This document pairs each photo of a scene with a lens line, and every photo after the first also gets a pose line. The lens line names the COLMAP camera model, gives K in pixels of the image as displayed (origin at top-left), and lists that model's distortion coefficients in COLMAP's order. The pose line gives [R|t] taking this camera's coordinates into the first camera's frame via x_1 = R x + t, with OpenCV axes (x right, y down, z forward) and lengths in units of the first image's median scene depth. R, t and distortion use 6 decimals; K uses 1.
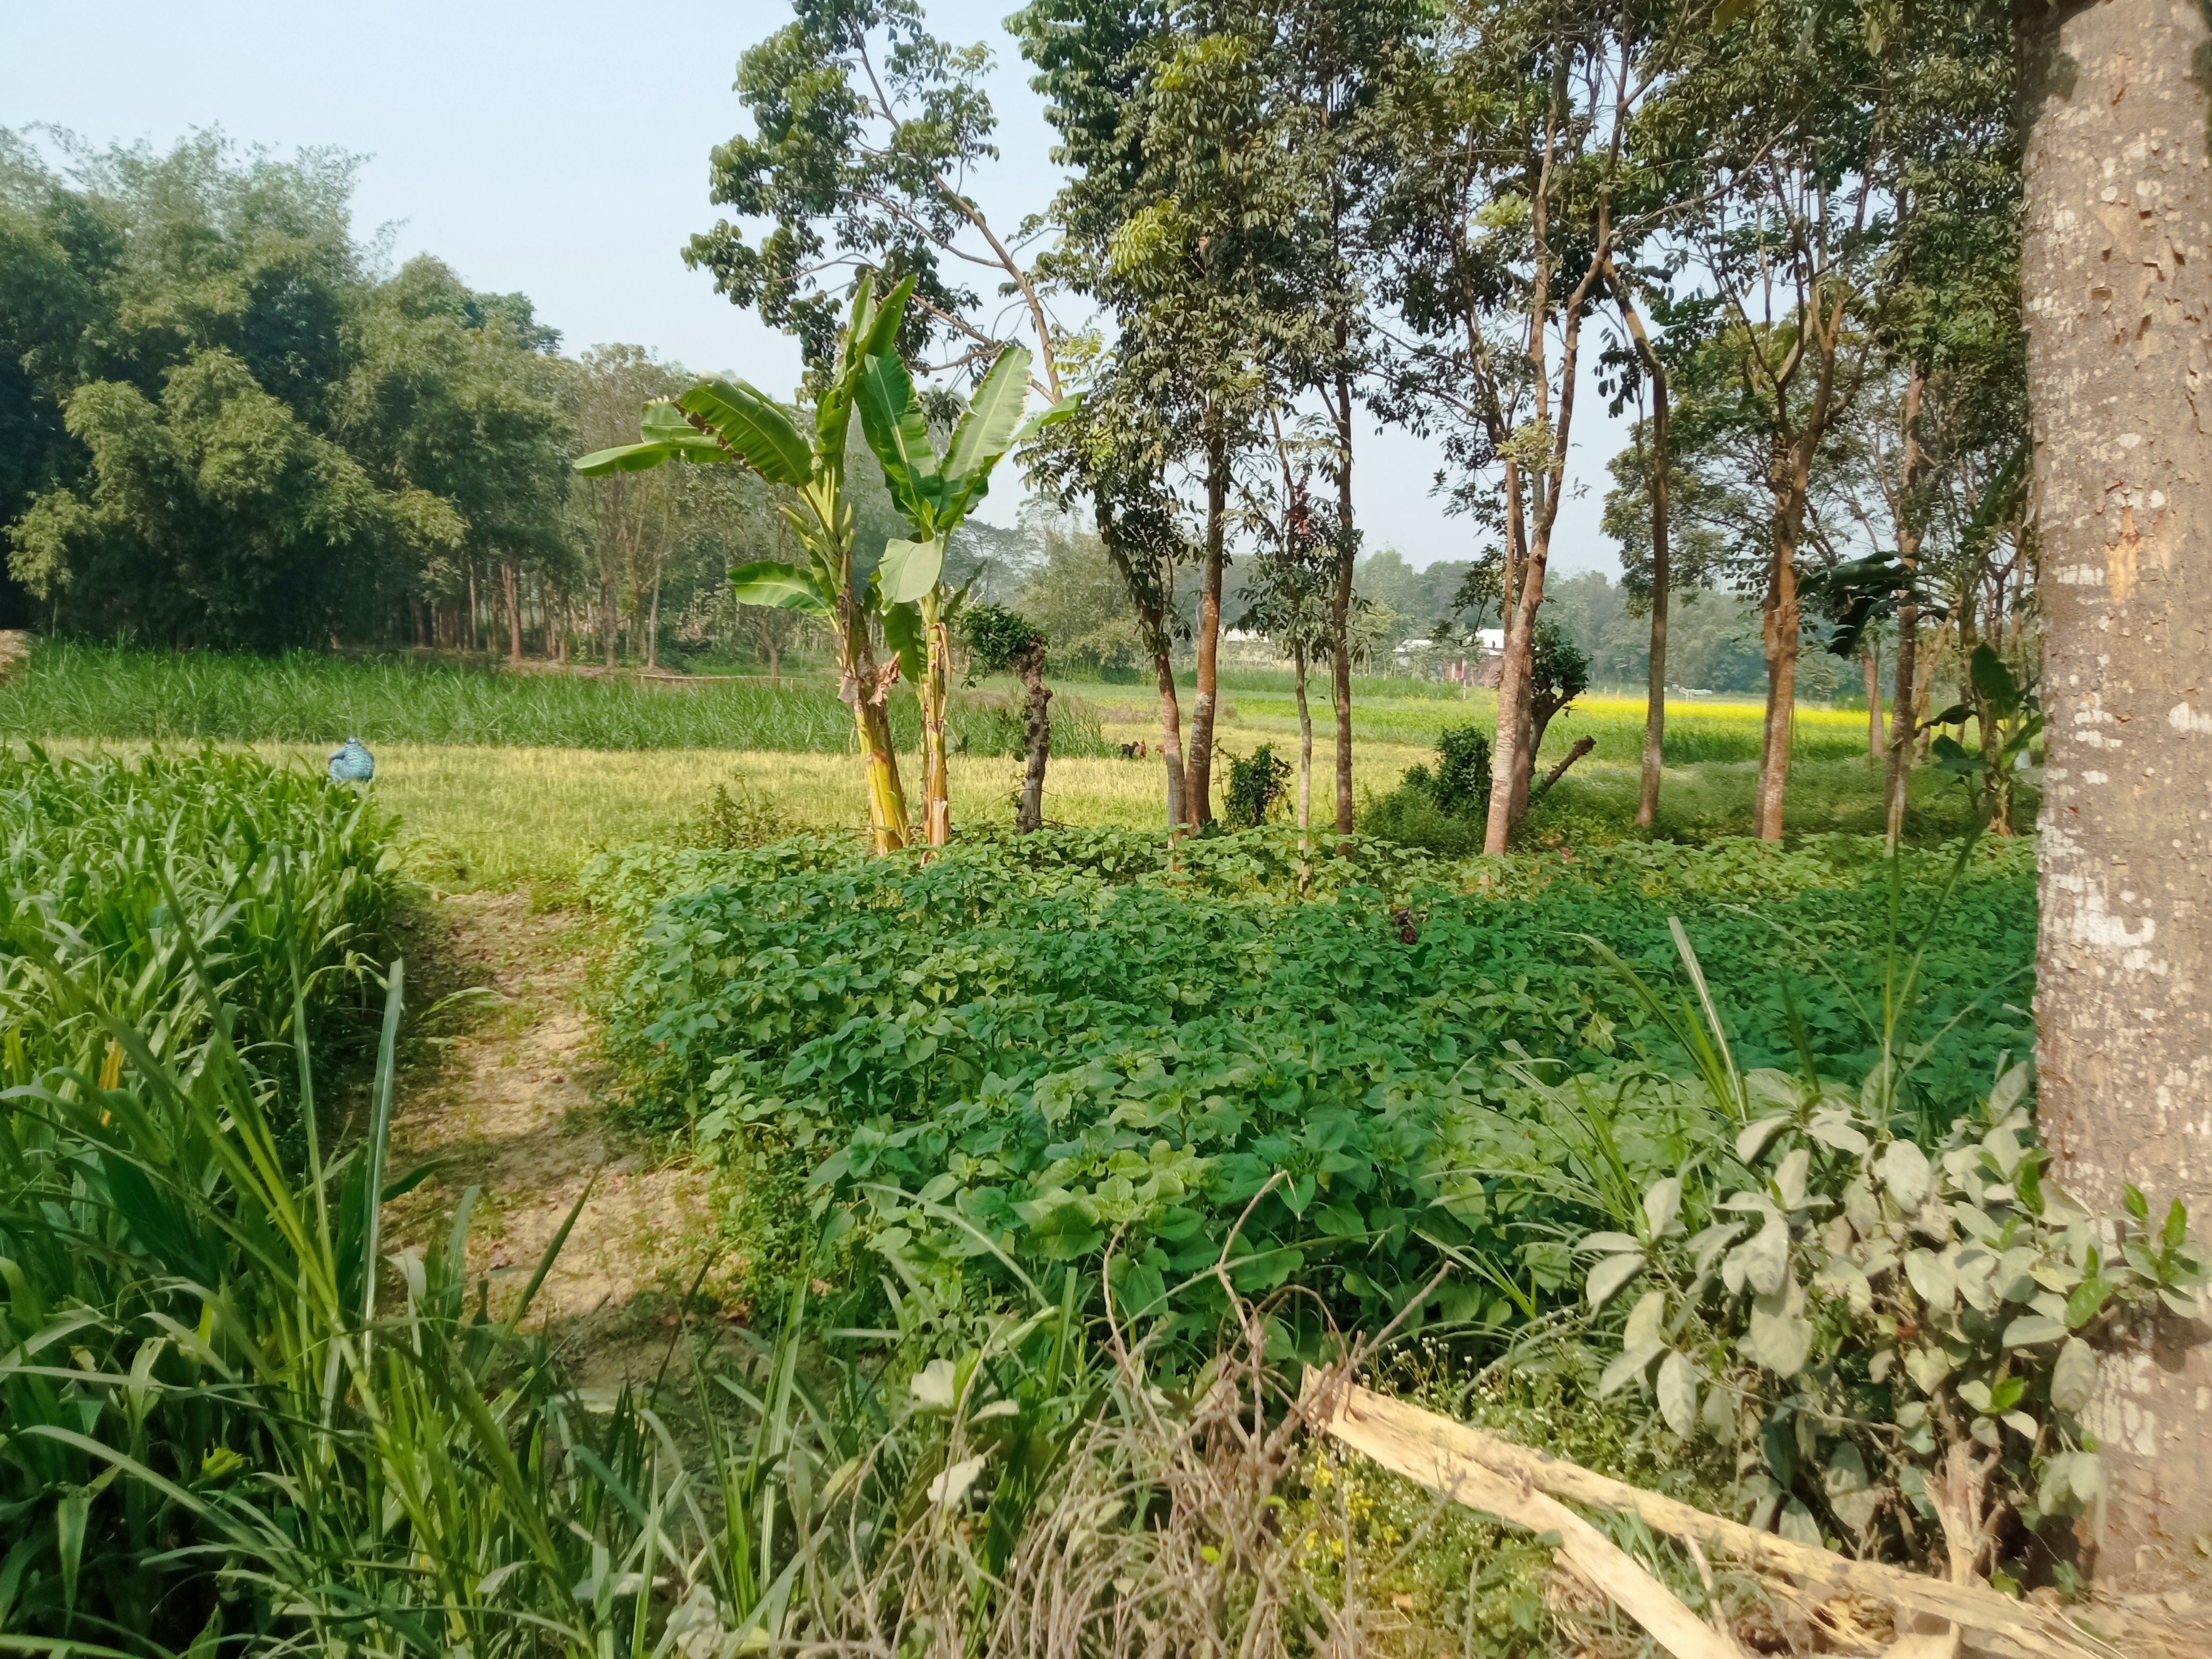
lens RADIAL K [[1754.7, 0, 1090.3], [0, 1754.7, 819.4], [0, 0, 1]] dist [0.102354, -0.184269]
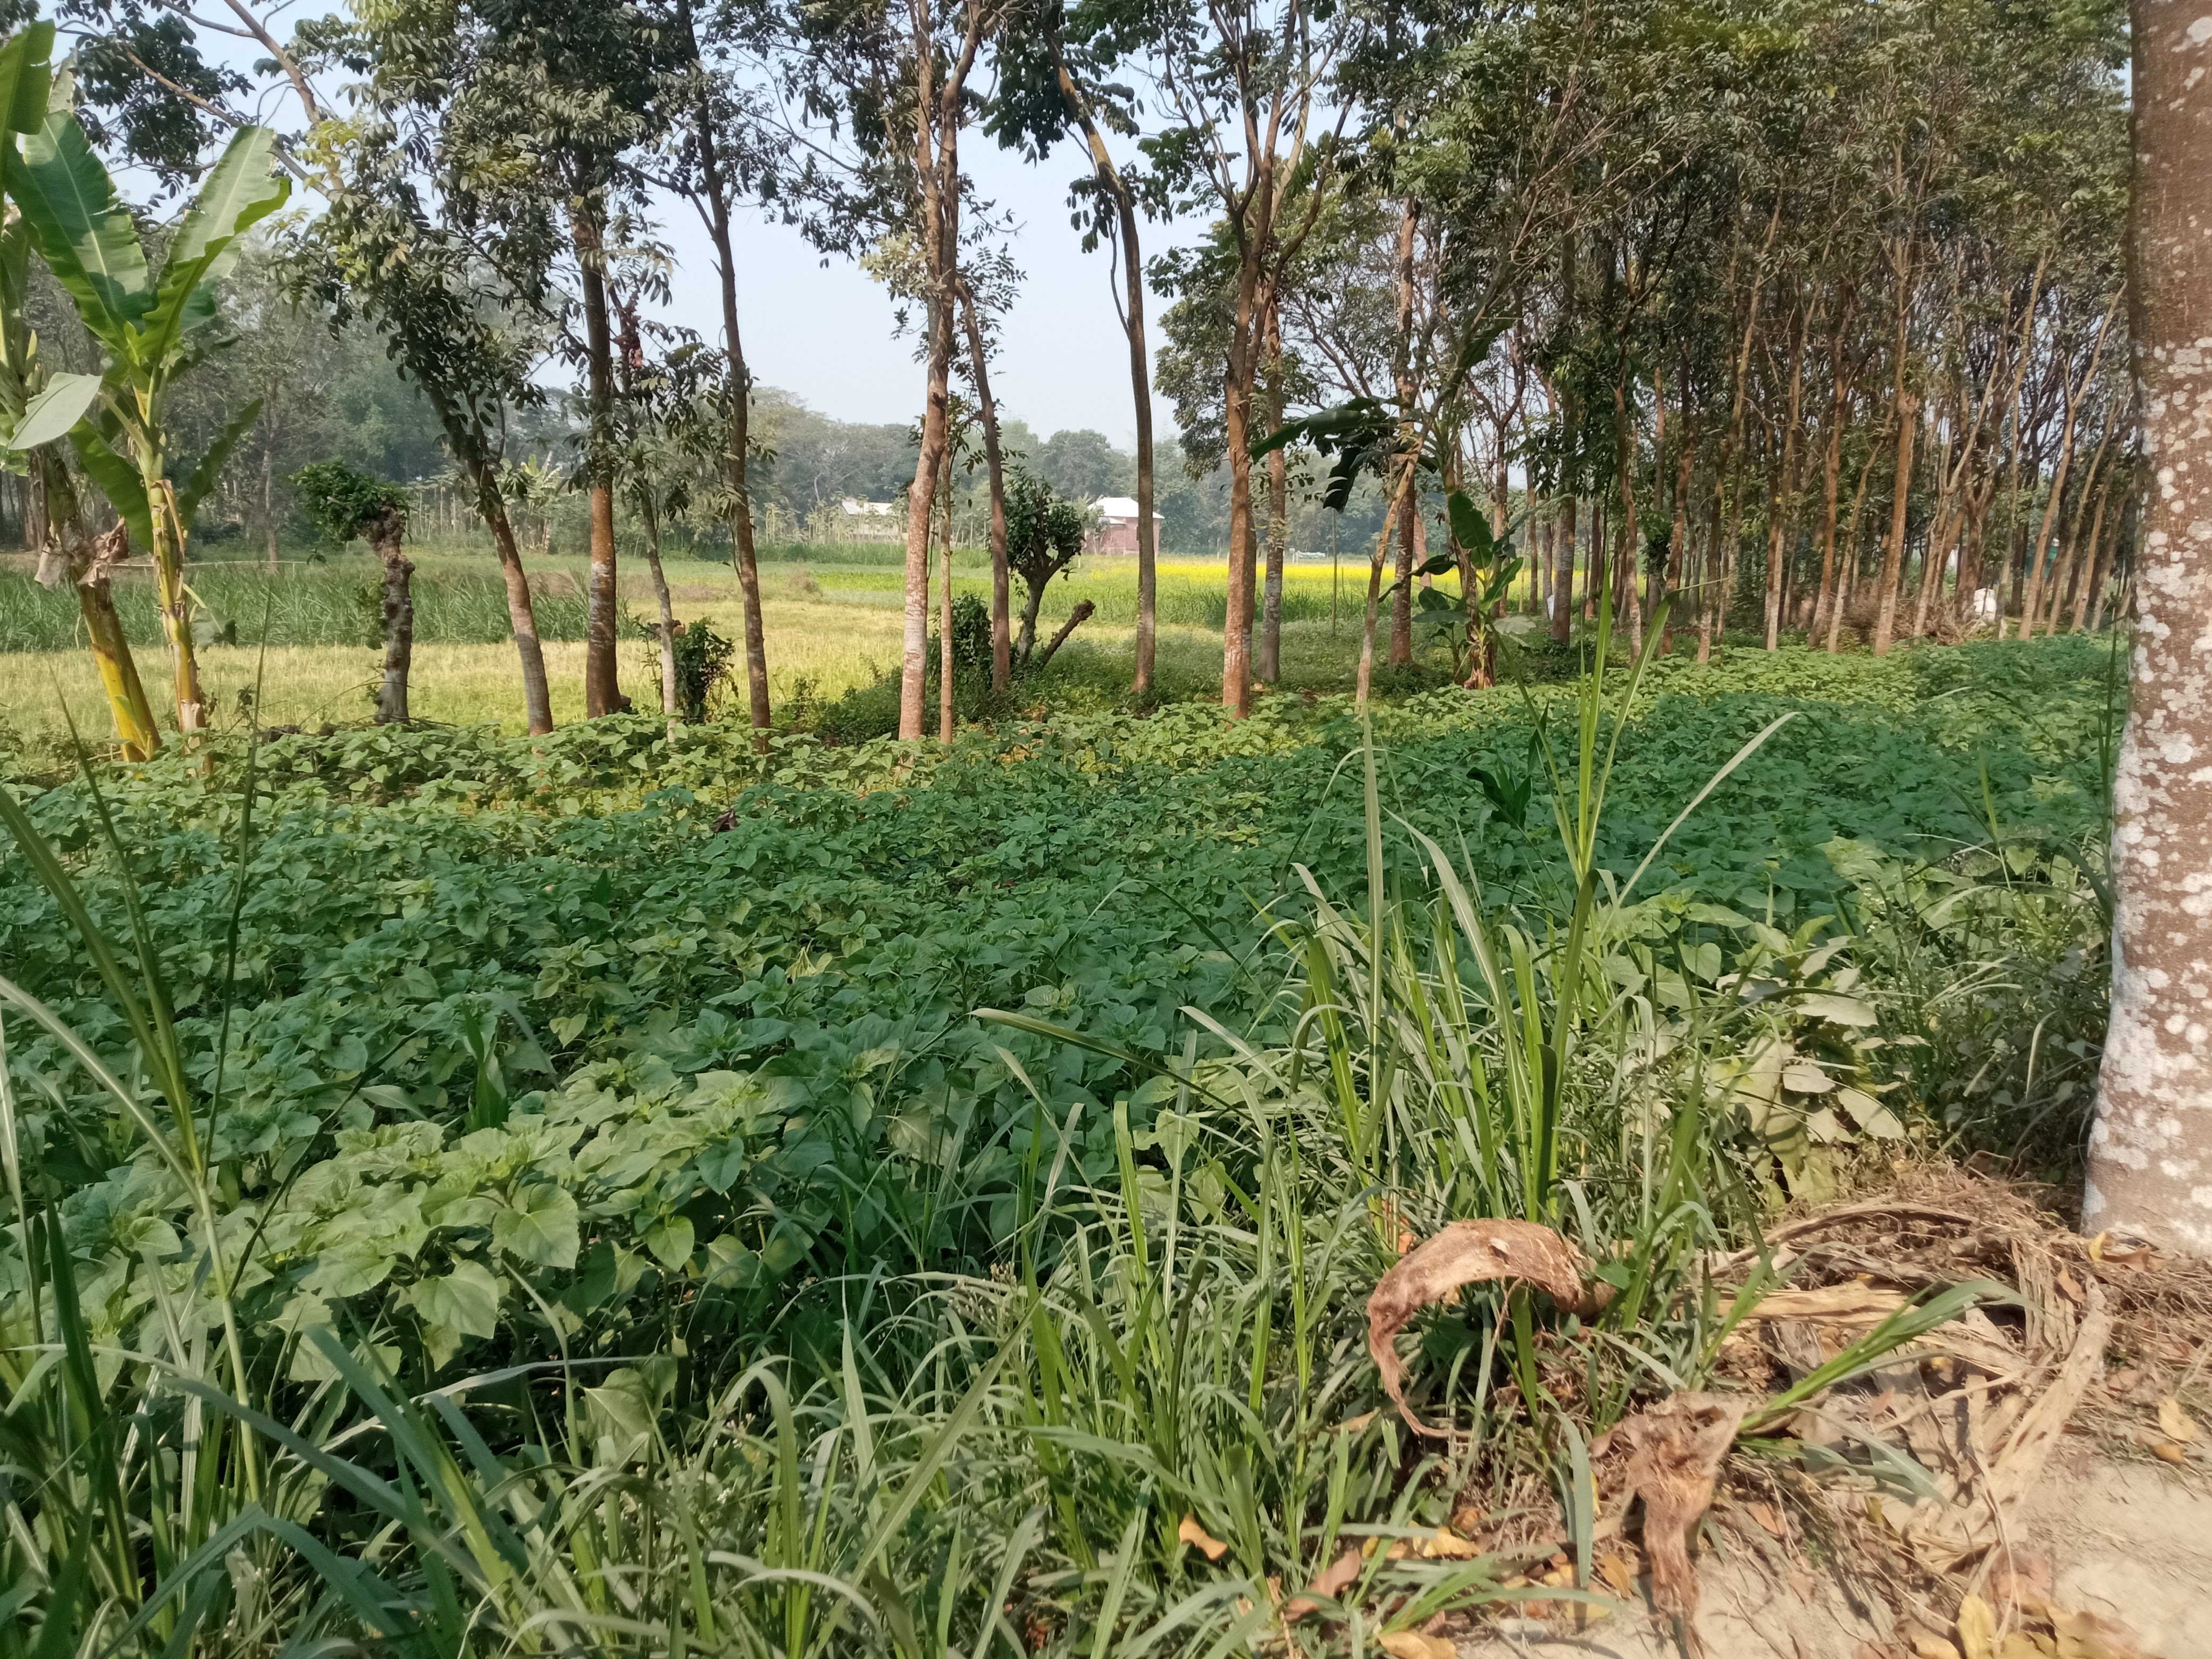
lens RADIAL K [[1731.5, 0, 1082.2], [0, 1731.5, 833.4], [0, 0, 1]] dist [0.103419, -0.182050]
pose [[0.980413, -0.058197, 0.188158, 0.110906], [0.042895, 0.995508, 0.084403, -0.001169], [-0.192225, -0.074678, 0.978505, 0.087749]]
